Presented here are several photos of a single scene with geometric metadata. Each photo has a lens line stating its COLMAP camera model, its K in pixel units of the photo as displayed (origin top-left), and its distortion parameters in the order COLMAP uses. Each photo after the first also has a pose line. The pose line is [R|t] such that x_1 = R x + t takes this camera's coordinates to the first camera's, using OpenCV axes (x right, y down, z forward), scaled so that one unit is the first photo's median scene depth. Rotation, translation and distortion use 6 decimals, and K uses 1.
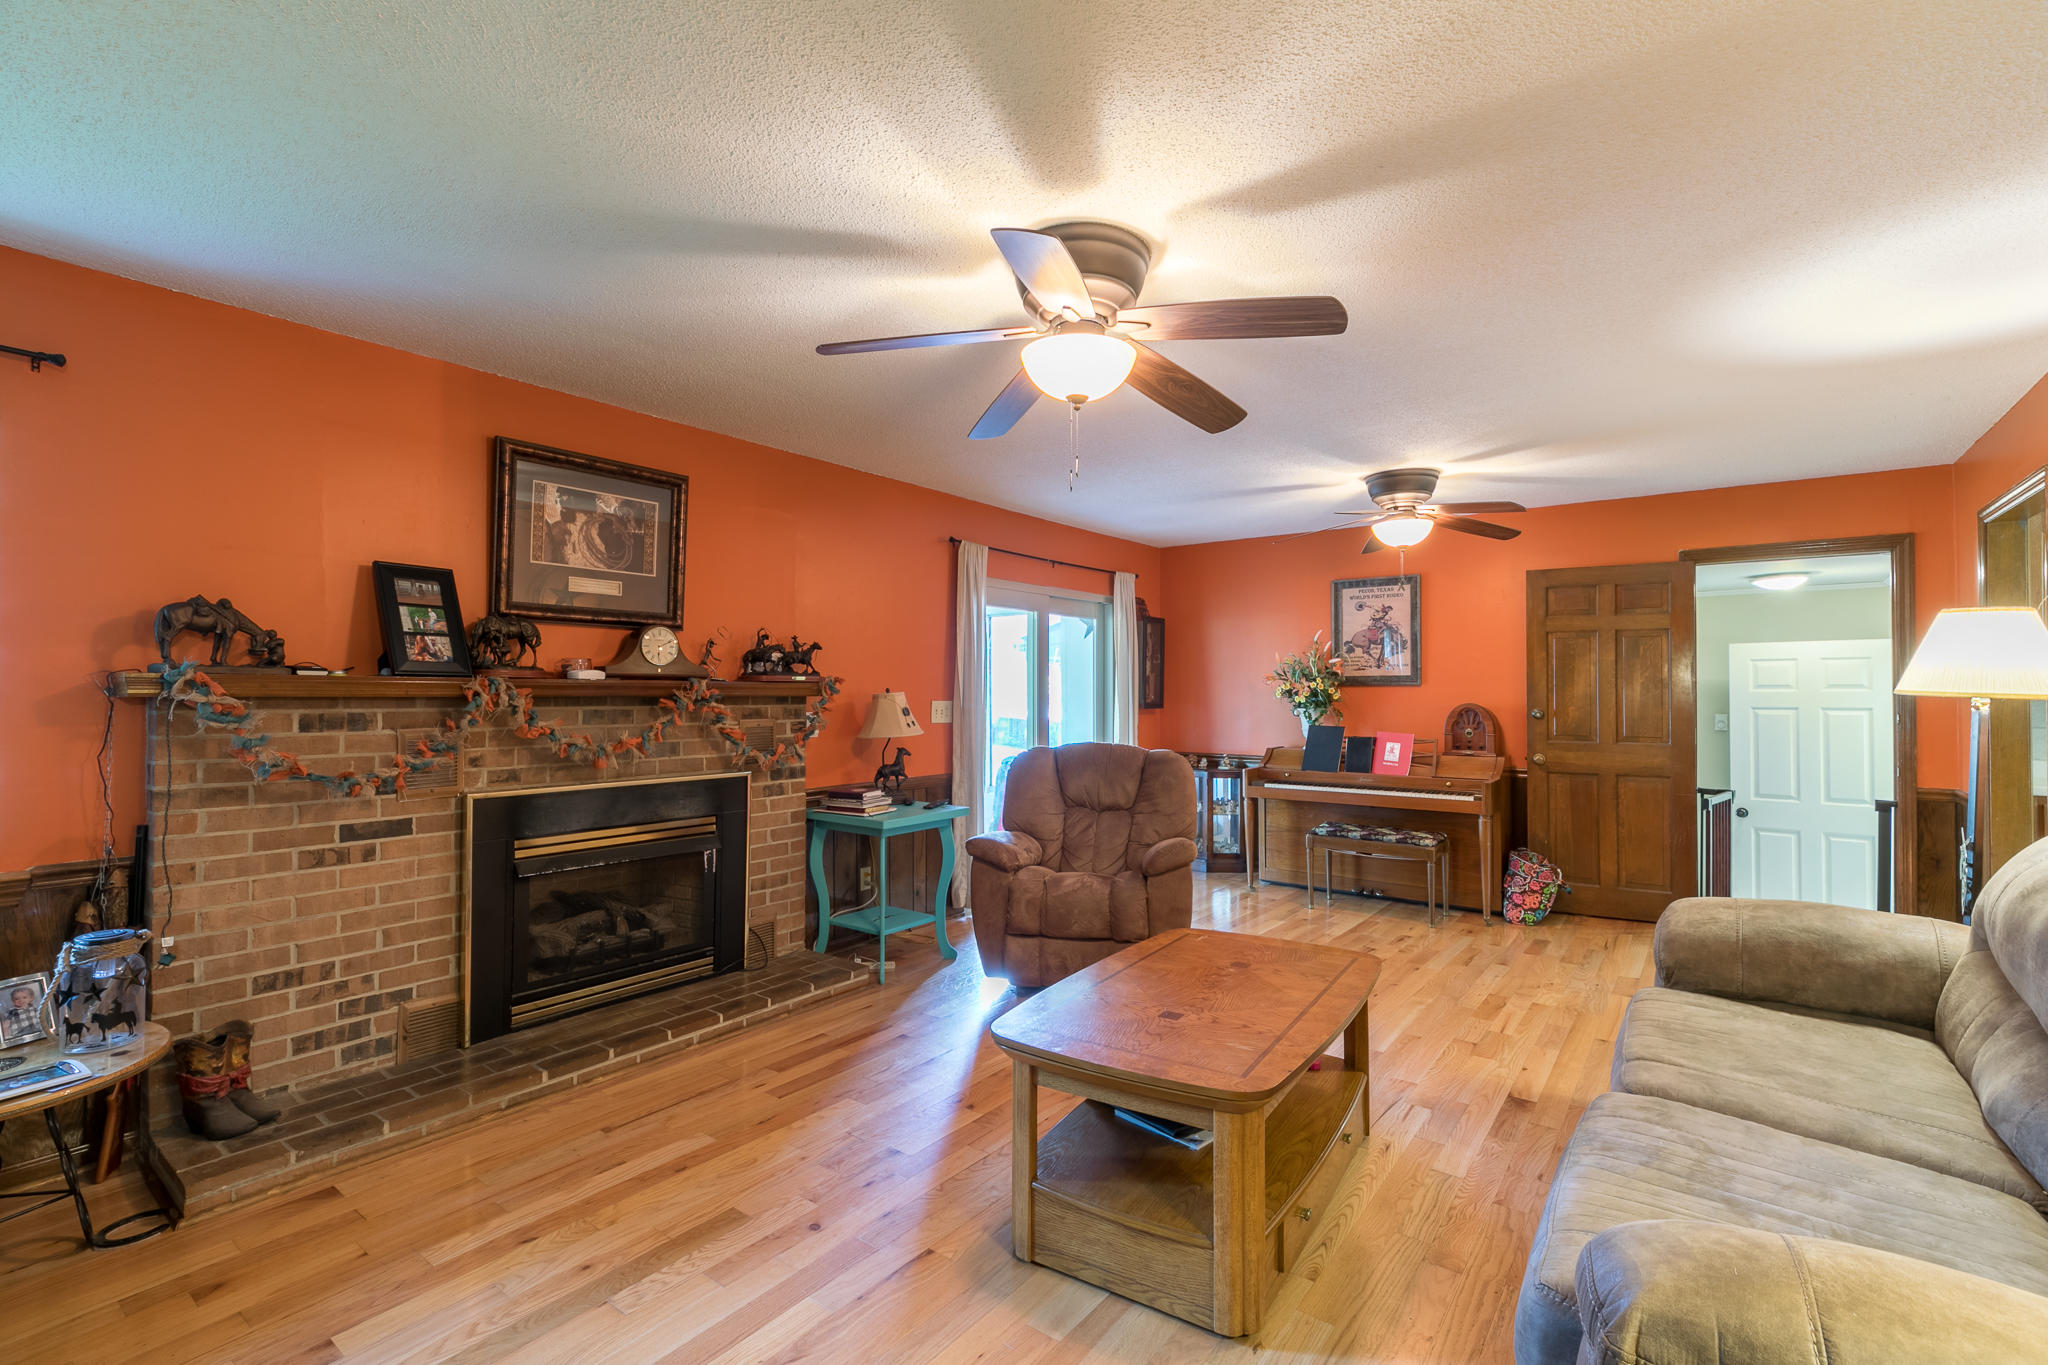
lens RADIAL K [[920.1, 0, 1018.6], [0, 920.1, 683.6], [0, 0, 1]] dist [-0.002662, -0.000266]
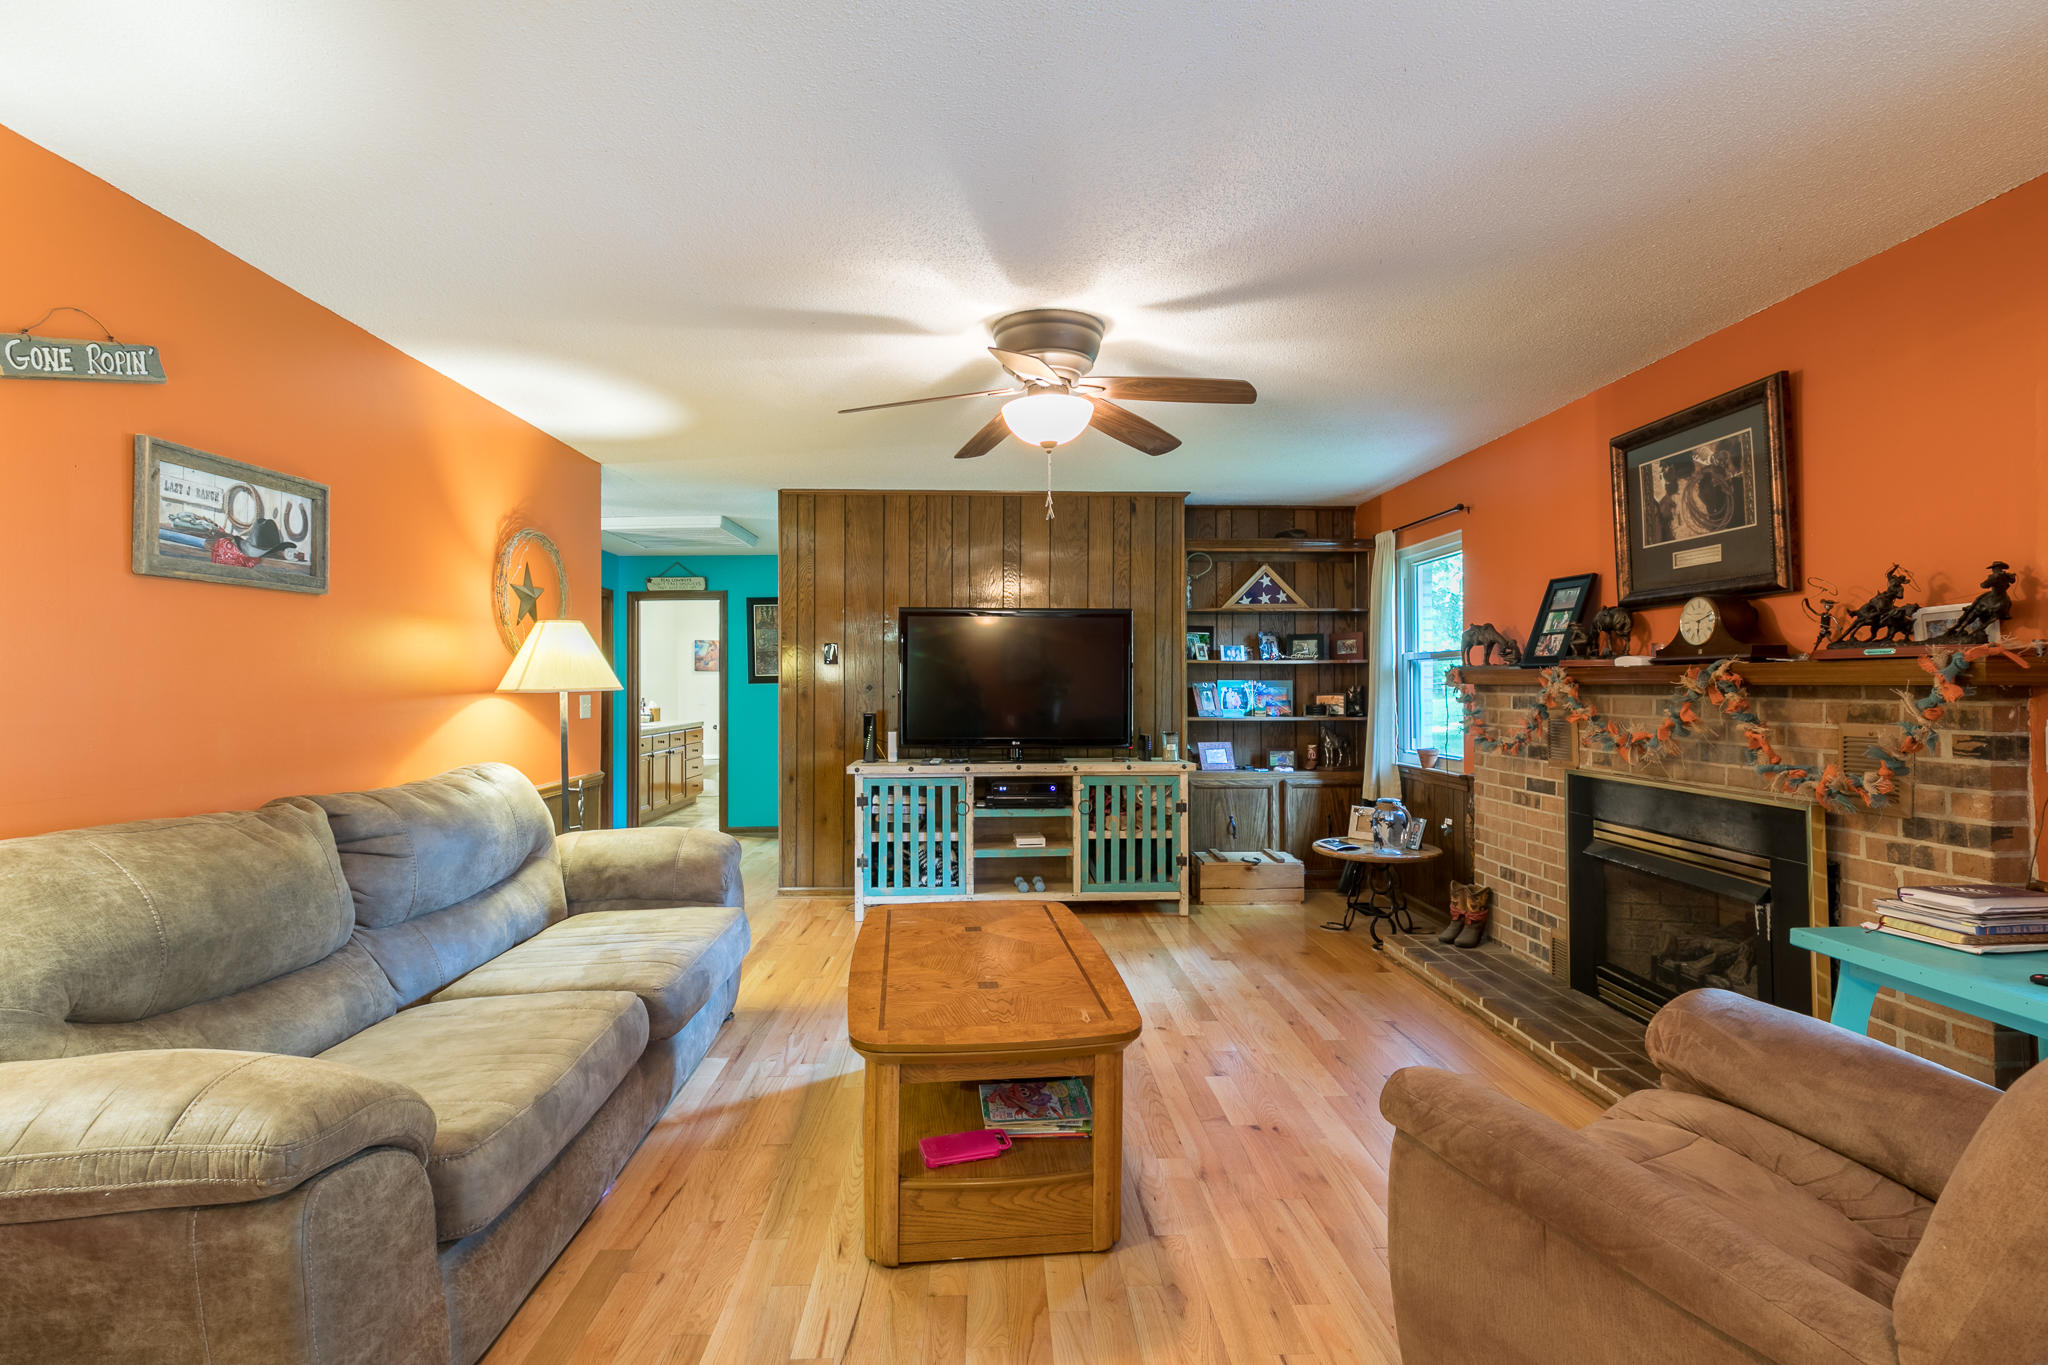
lens RADIAL K [[920.1, 0, 1018.6], [0, 920.1, 683.6], [0, 0, 1]] dist [-0.002662, -0.000266]
pose [[-0.779814, -0.002811, -0.626004, 0.642560], [0.004399, 0.999941, -0.009970, 0.021012], [0.625995, -0.010529, -0.779756, 1.423397]]
